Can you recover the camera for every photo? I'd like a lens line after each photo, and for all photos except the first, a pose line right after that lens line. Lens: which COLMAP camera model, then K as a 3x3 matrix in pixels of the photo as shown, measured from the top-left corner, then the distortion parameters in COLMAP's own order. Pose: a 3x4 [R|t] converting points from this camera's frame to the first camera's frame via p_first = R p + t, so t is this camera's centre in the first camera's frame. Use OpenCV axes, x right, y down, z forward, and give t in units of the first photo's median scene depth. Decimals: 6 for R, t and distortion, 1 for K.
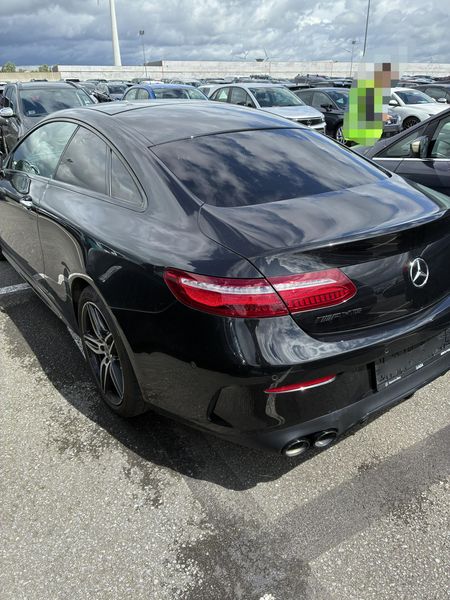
lens RADIAL K [[461.4, 0, 223.4], [0, 461.4, 300.2], [0, 0, 1]] dist [0.057000, -0.082711]
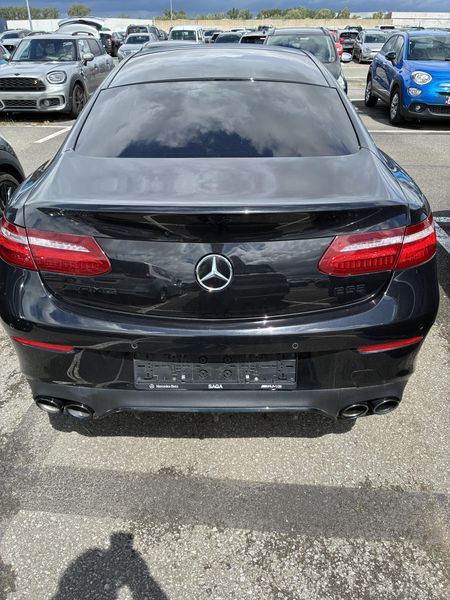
lens RADIAL K [[461.4, 0, 220.9], [0, 461.4, 296.9], [0, 0, 1]] dist [0.057000, -0.082711]
pose [[0.807129, 0.301050, -0.507850, 0.708361], [-0.257885, 0.953592, 0.155425, -0.123332], [0.531073, 0.005518, 0.847308, 0.275278]]
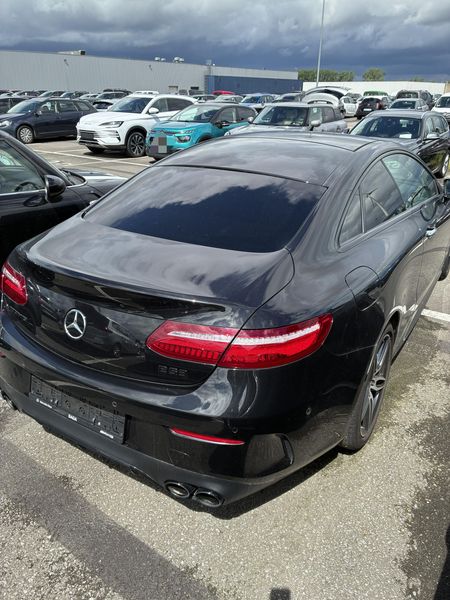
lens RADIAL K [[461.4, 0, 224.0], [0, 461.4, 300.0], [0, 0, 1]] dist [0.057000, -0.082711]
pose [[0.379801, 0.391663, -0.838064, 1.129869], [-0.405020, 0.884905, 0.230004, -0.387107], [0.831691, 0.252077, 0.494720, 0.636898]]
